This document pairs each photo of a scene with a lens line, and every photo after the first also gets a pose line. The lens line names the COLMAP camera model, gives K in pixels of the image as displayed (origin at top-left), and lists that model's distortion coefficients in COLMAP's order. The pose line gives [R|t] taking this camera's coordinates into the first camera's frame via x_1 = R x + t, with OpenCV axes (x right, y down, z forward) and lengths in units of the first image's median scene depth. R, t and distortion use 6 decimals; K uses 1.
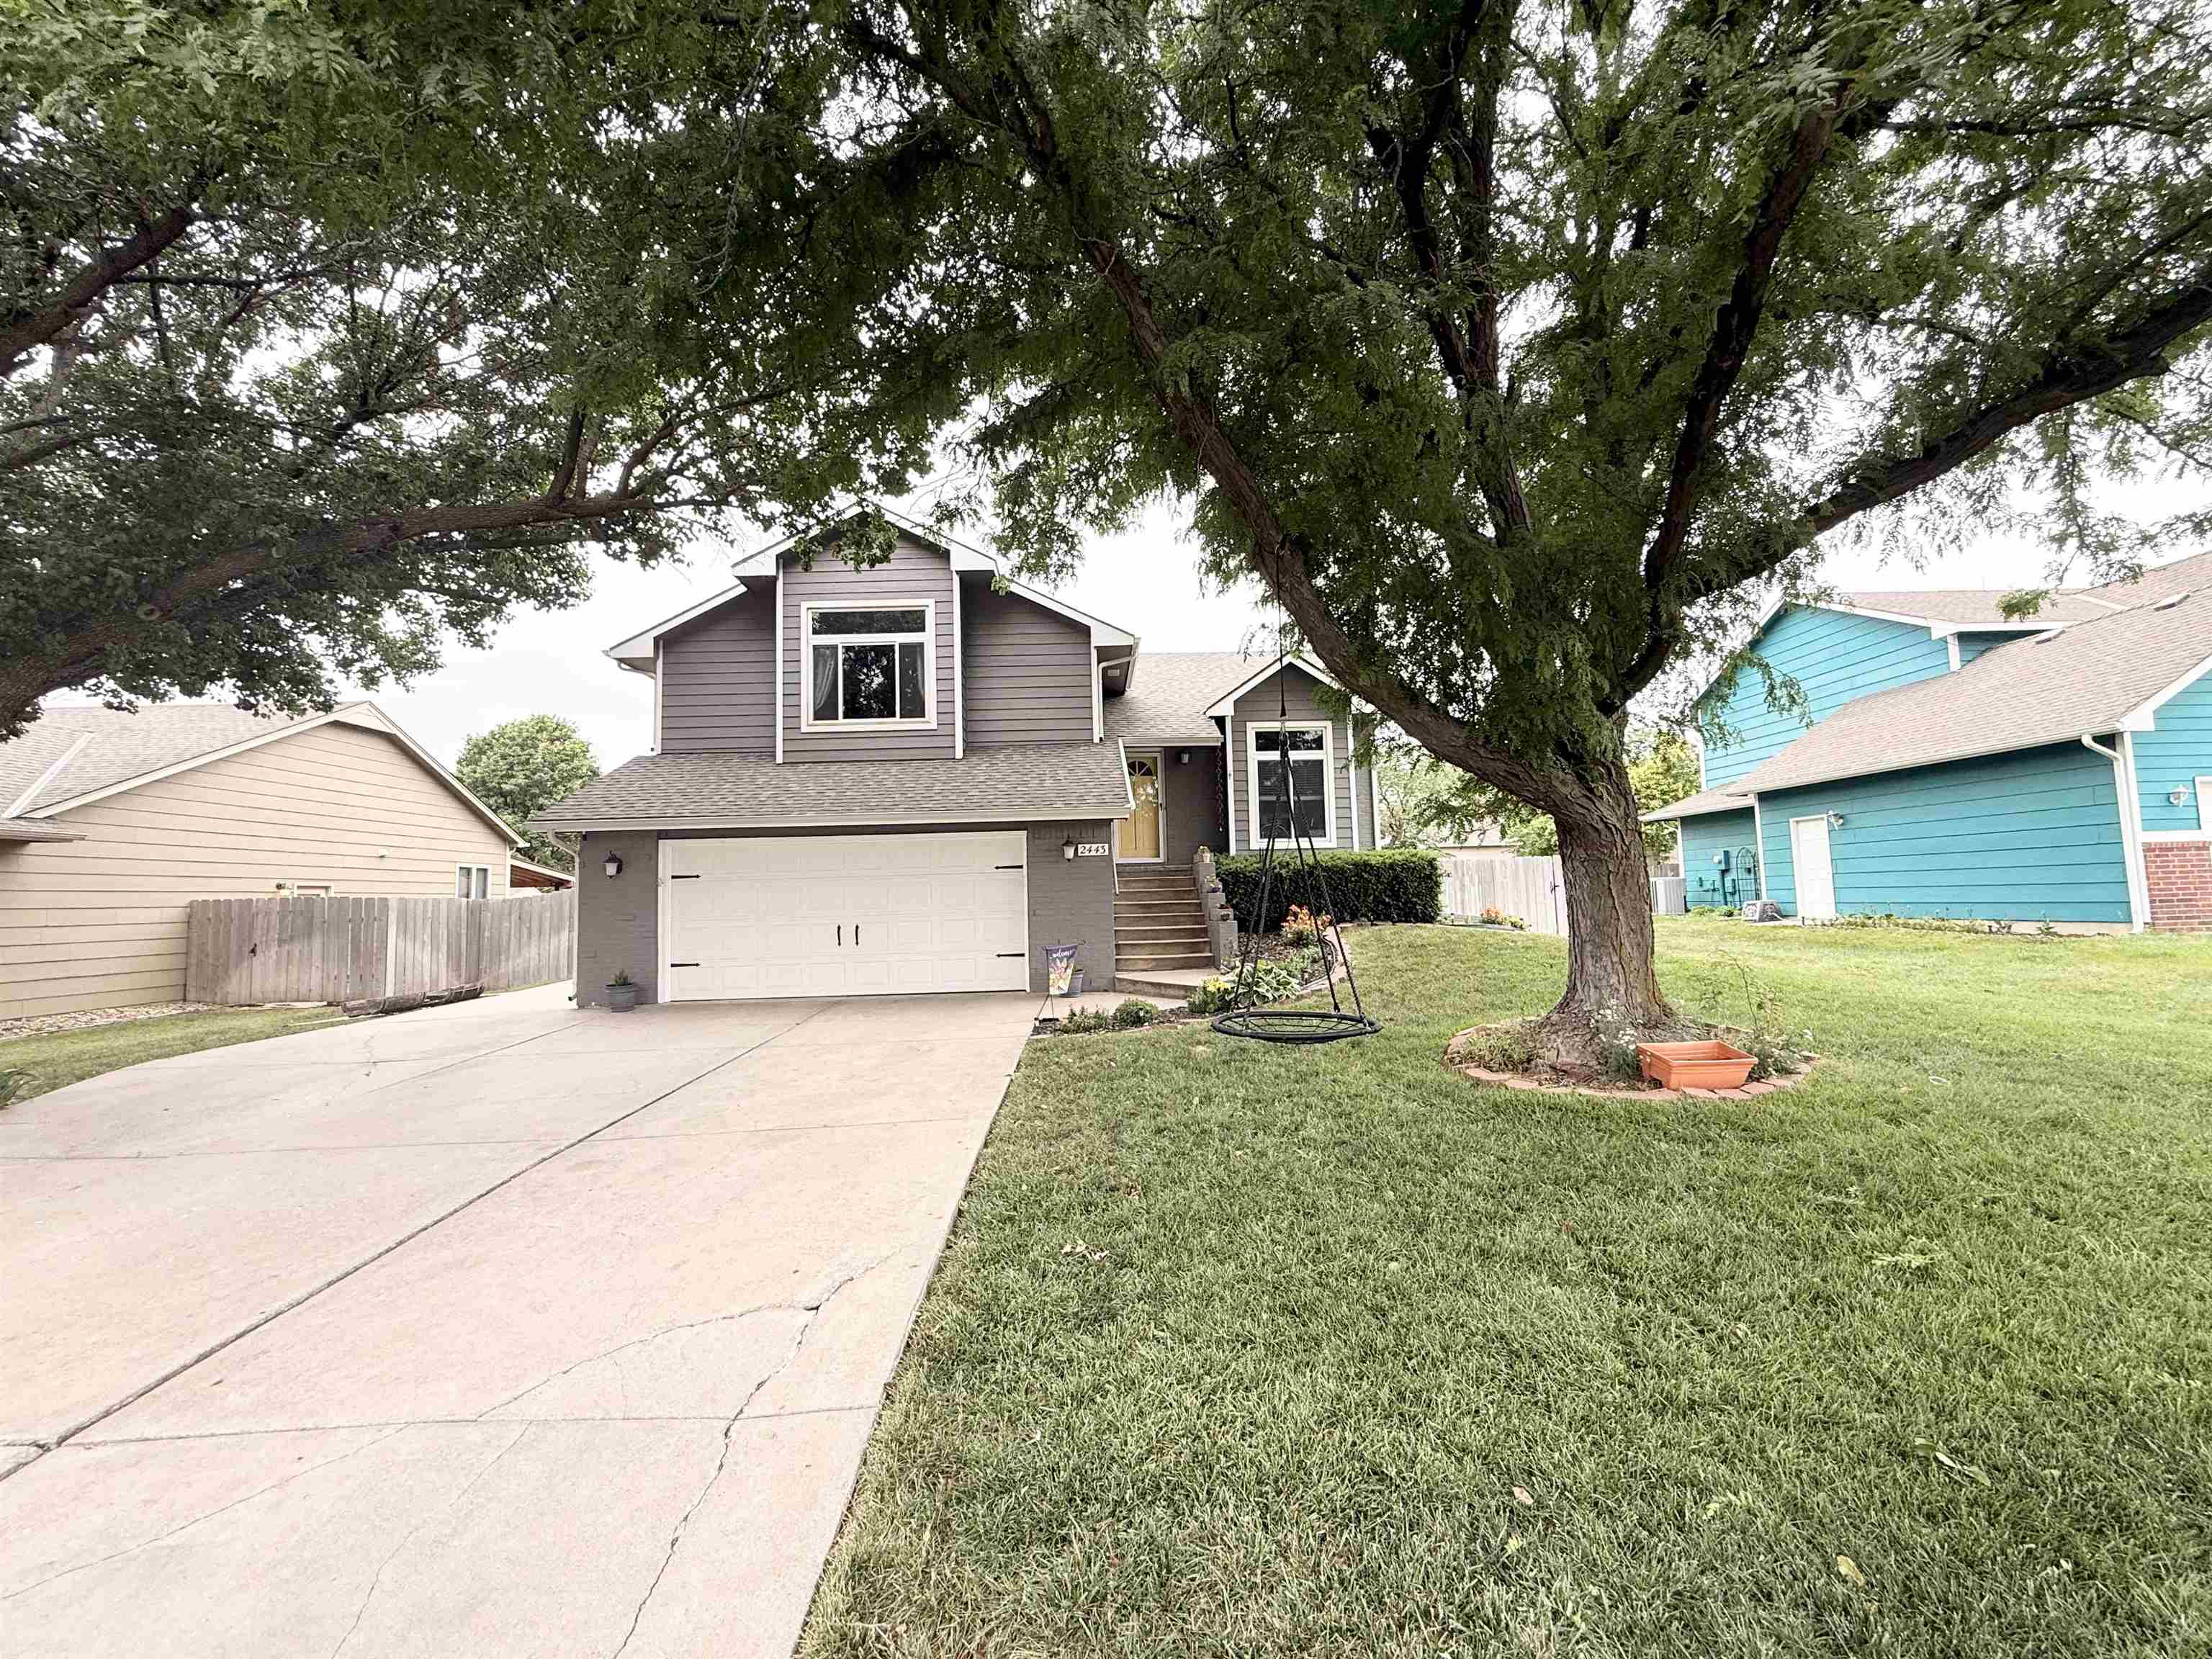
lens RADIAL K [[884.2, 0, 1103.4], [0, 884.2, 828.5], [0, 0, 1]] dist [-0.000859, 0.000224]
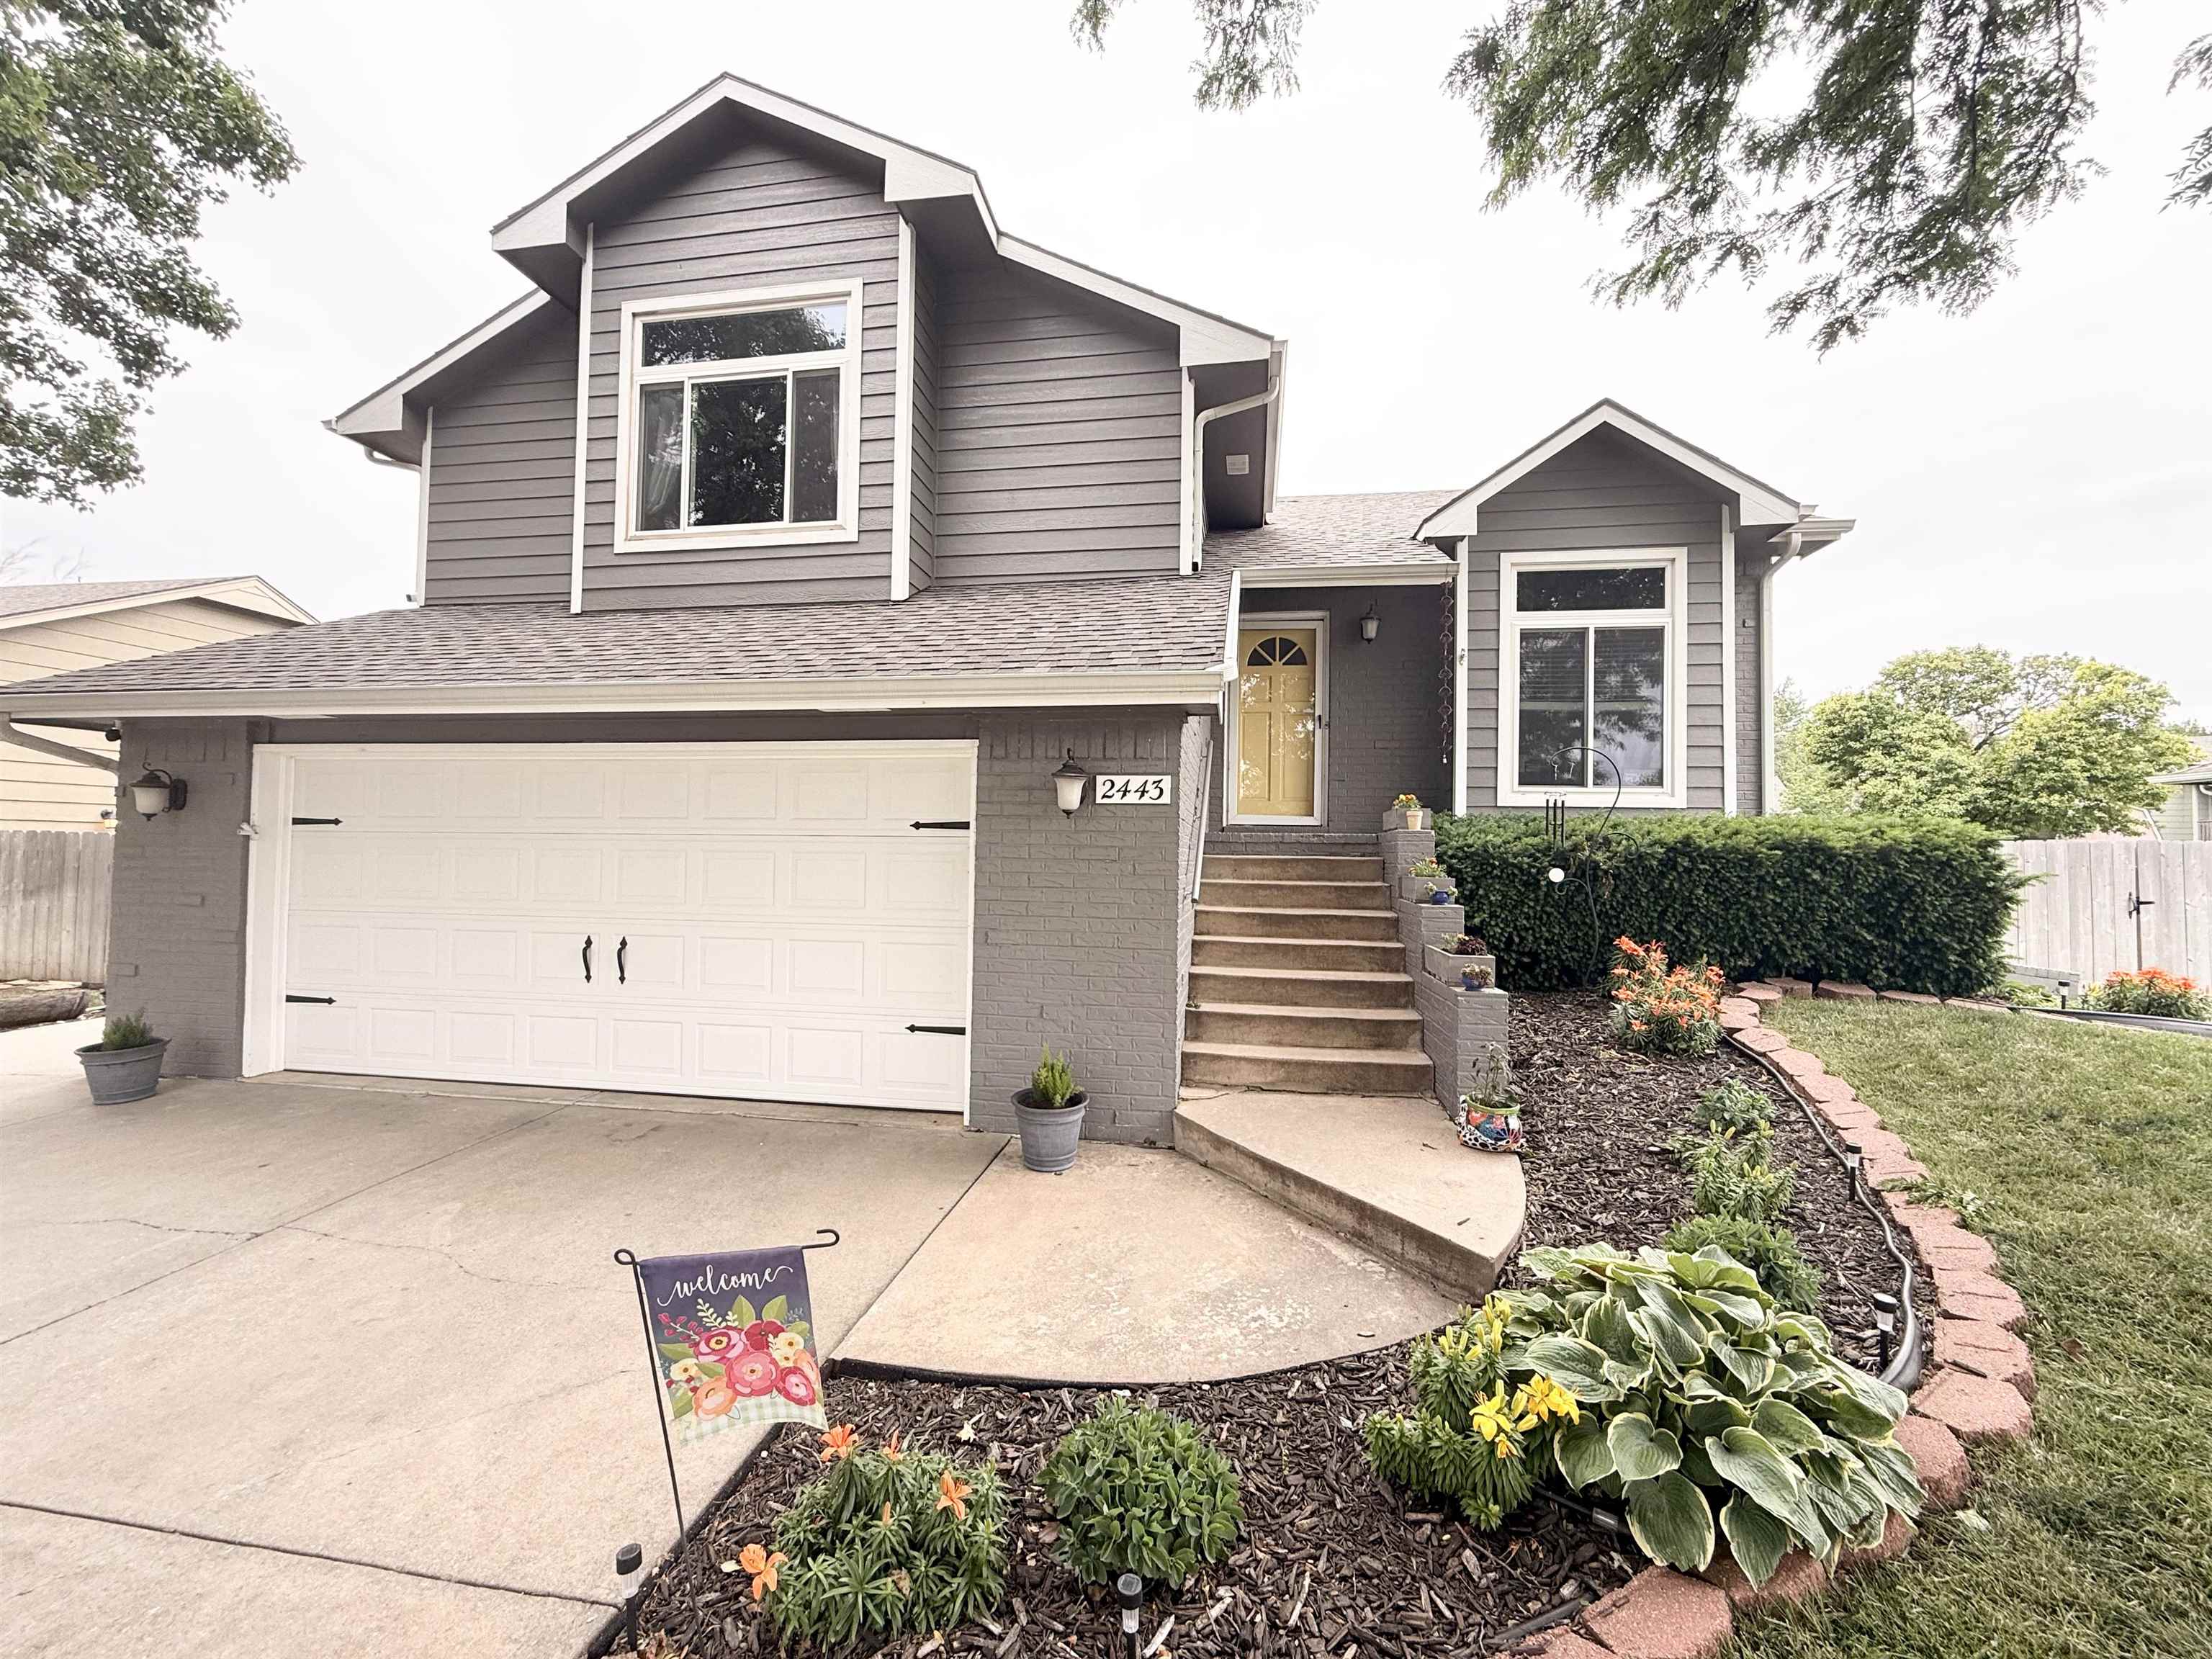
lens RADIAL K [[884.2, 0, 1105.7], [0, 884.2, 829.0], [0, 0, 1]] dist [-0.000859, 0.000224]
pose [[0.983283, 0.036311, -0.178425, 0.042541], [-0.027412, 0.998266, 0.052091, 0.018775], [0.180007, -0.046329, 0.982574, 0.526199]]
